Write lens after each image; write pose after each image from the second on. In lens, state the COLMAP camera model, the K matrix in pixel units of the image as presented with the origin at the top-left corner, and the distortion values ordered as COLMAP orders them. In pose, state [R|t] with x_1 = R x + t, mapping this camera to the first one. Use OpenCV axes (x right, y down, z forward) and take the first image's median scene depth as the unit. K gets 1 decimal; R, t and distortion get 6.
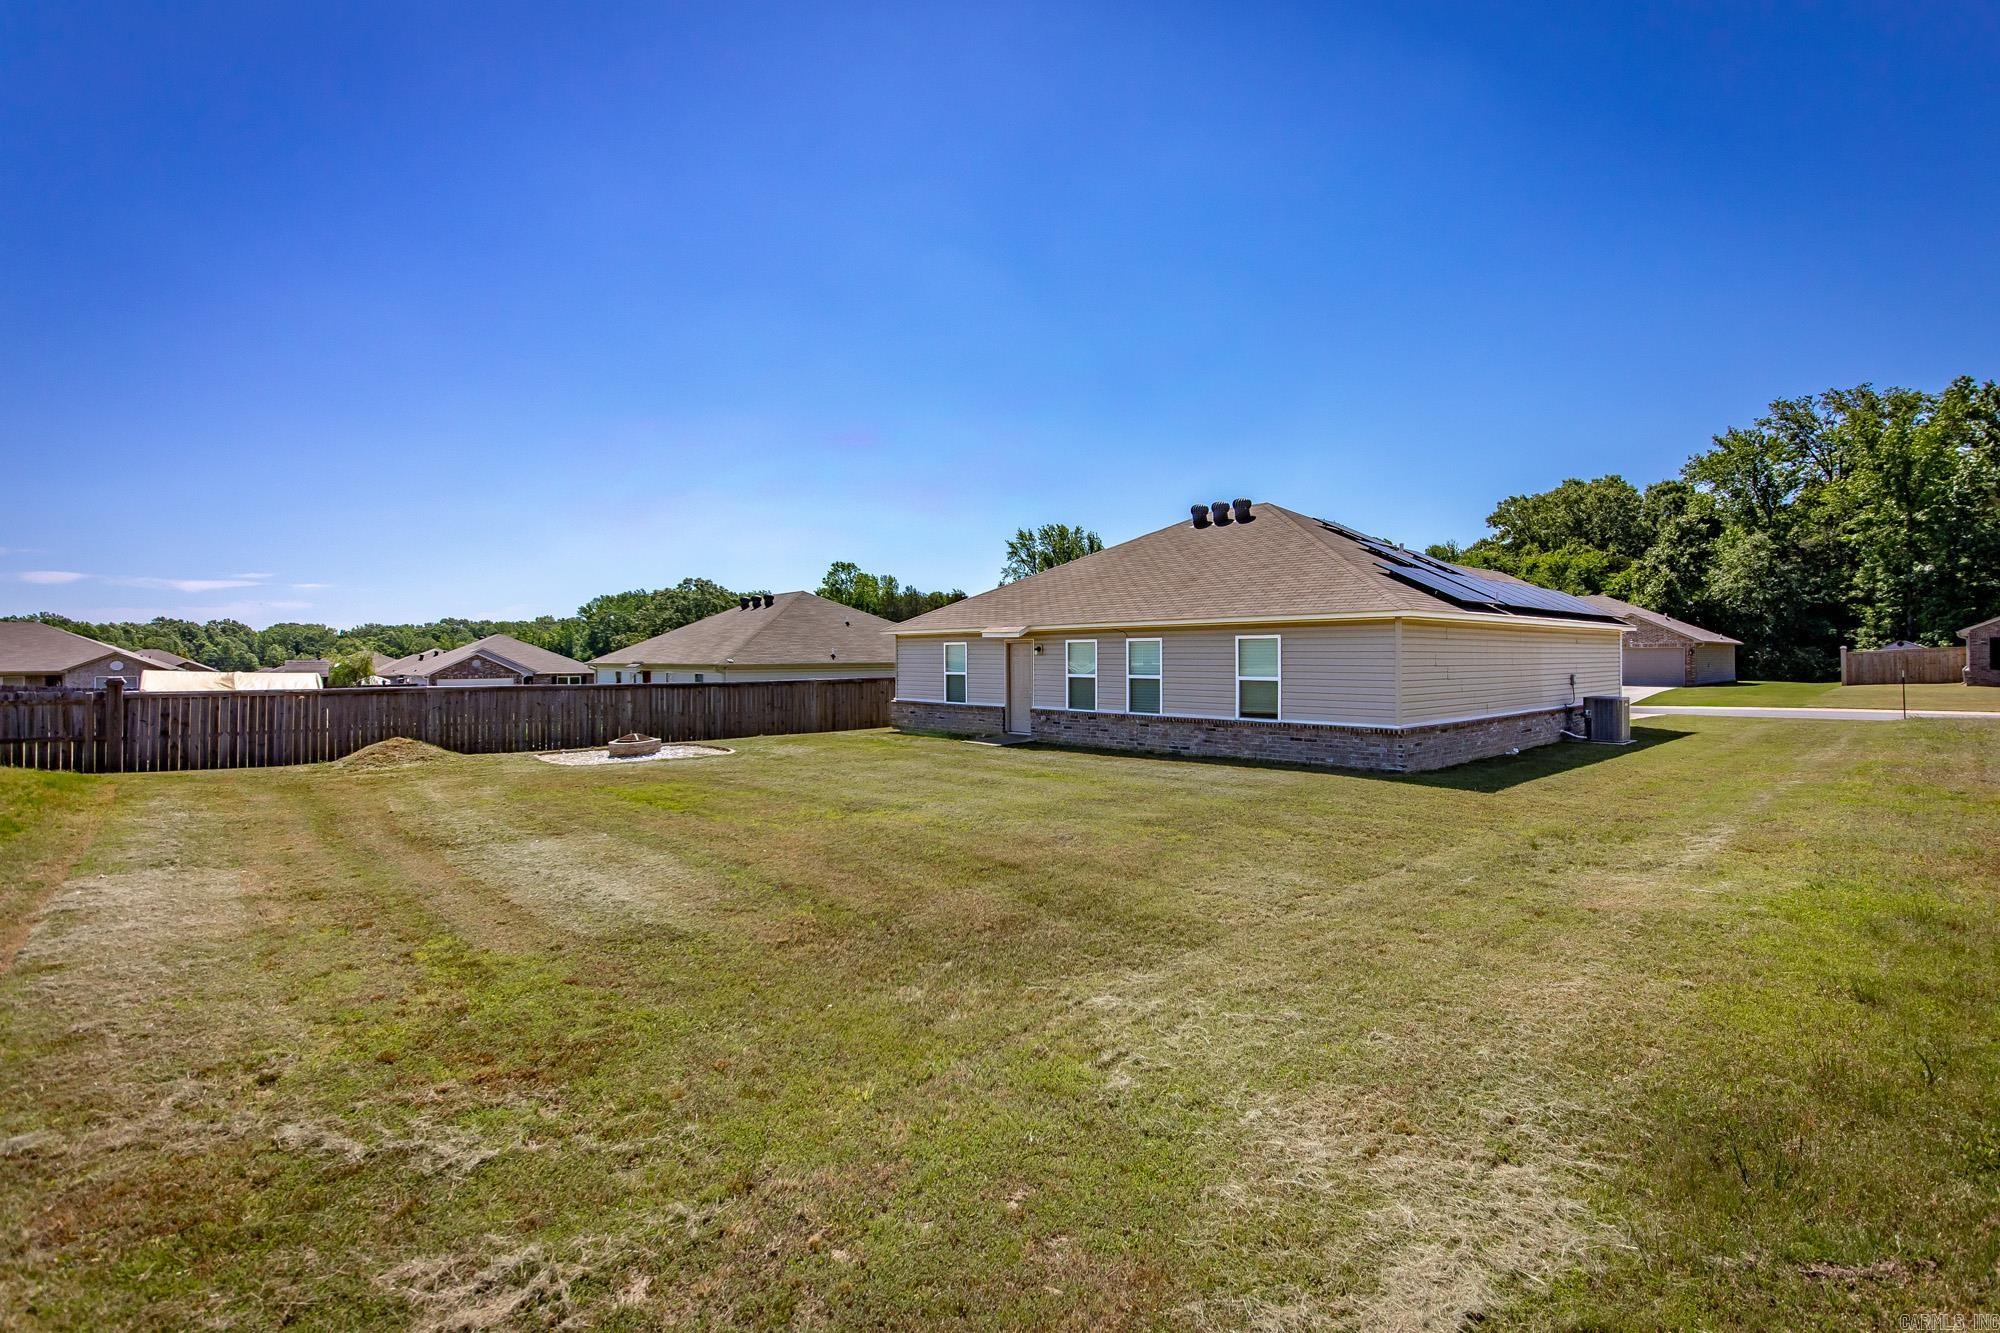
lens RADIAL K [[885.9, 0, 995.3], [0, 885.9, 665.1], [0, 0, 1]] dist [0.003361, 0.001424]
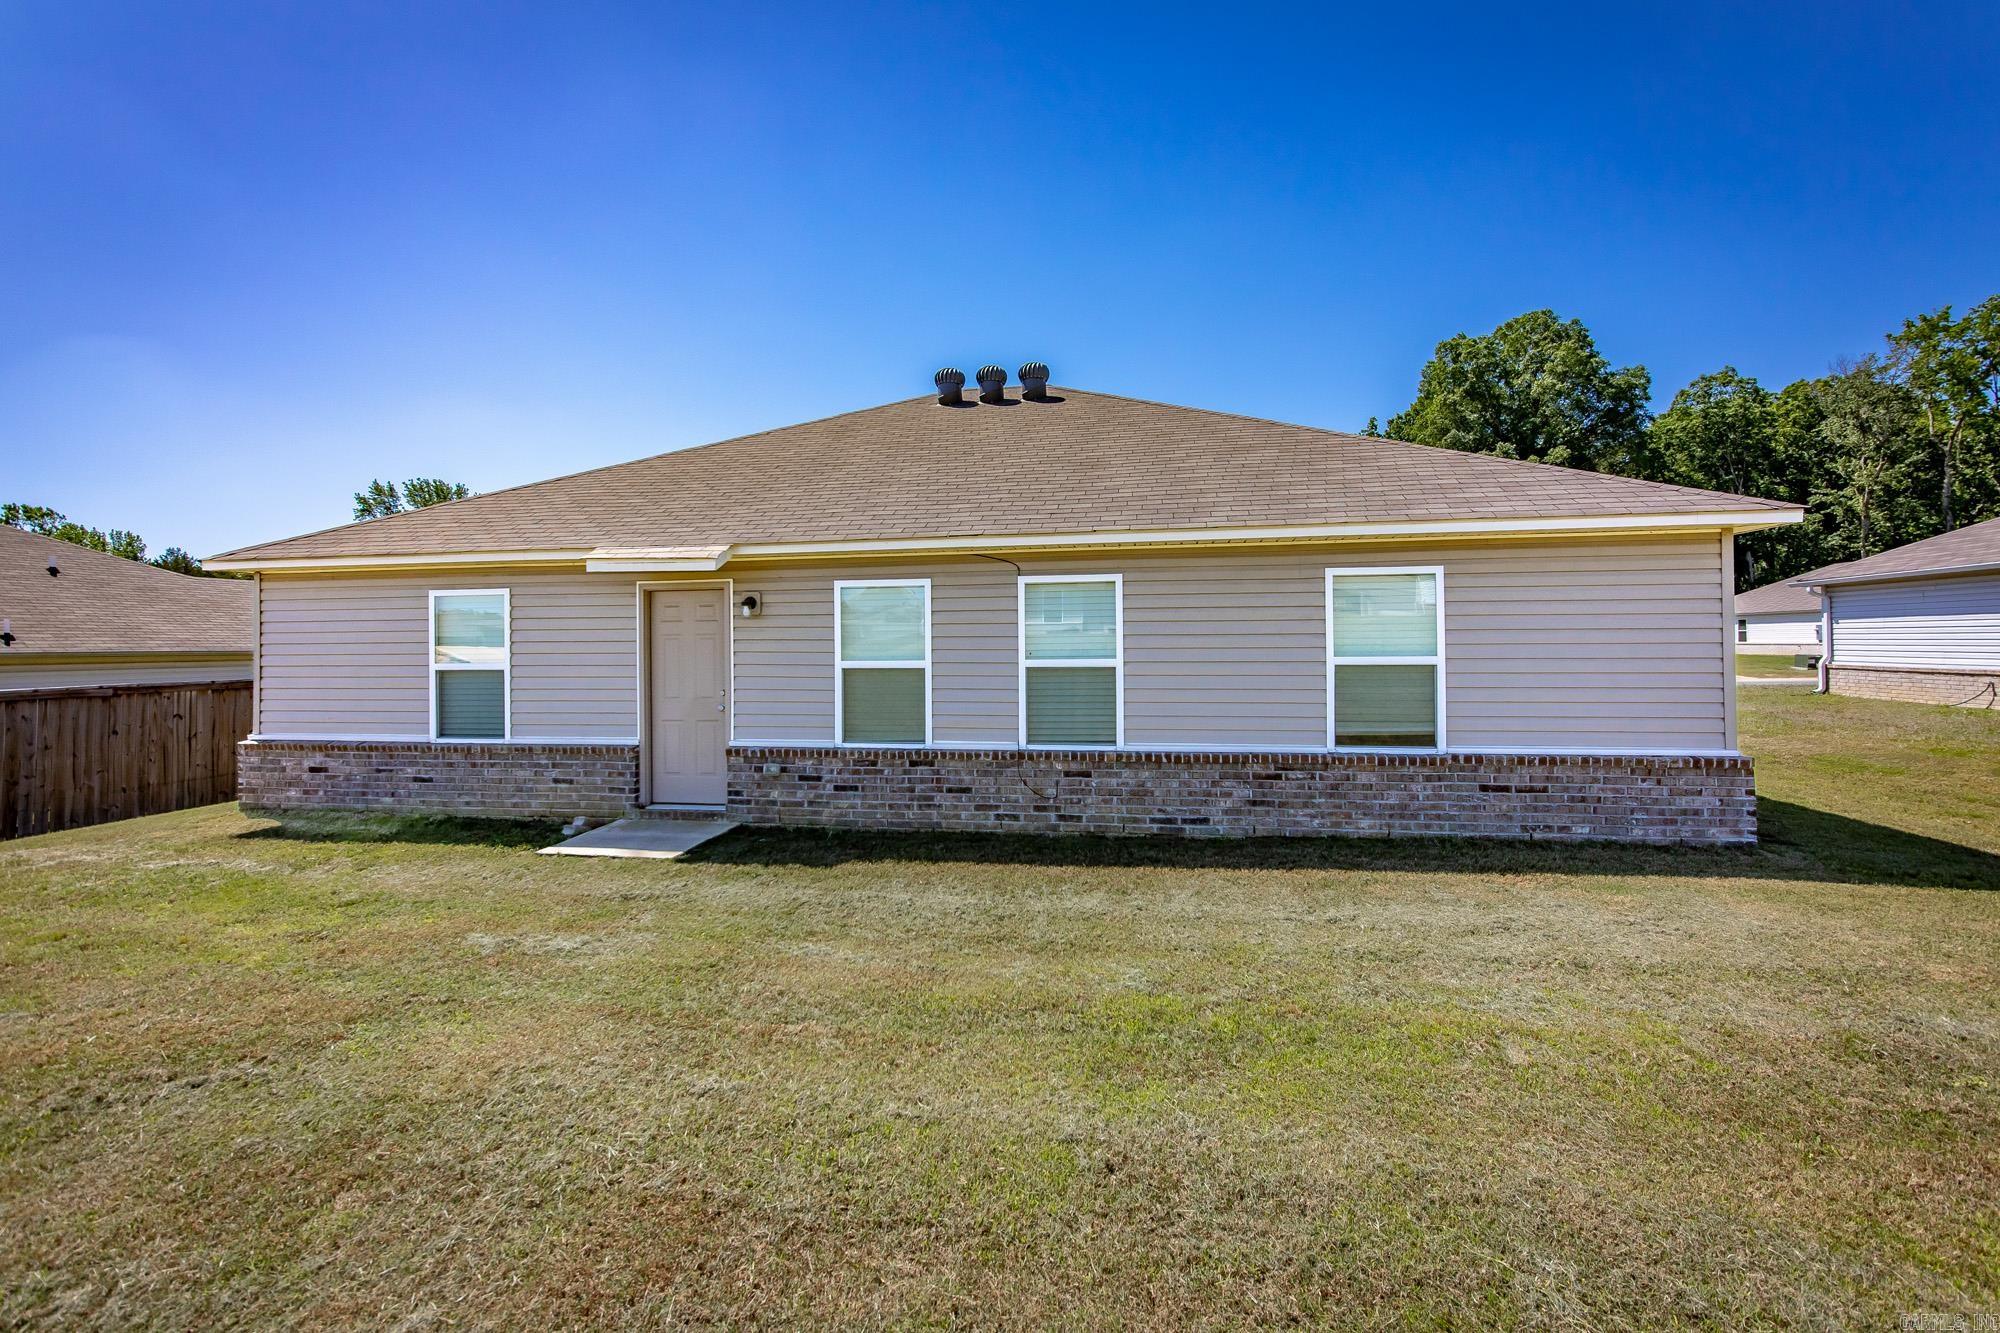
lens RADIAL K [[885.9, 0, 1011.2], [0, 885.9, 632.5], [0, 0, 1]] dist [0.003361, 0.001424]
pose [[0.786484, 0.003674, 0.617599, -0.112419], [0.012613, 0.999678, -0.022009, 0.006747], [-0.617481, 0.025099, 0.786185, 0.600665]]
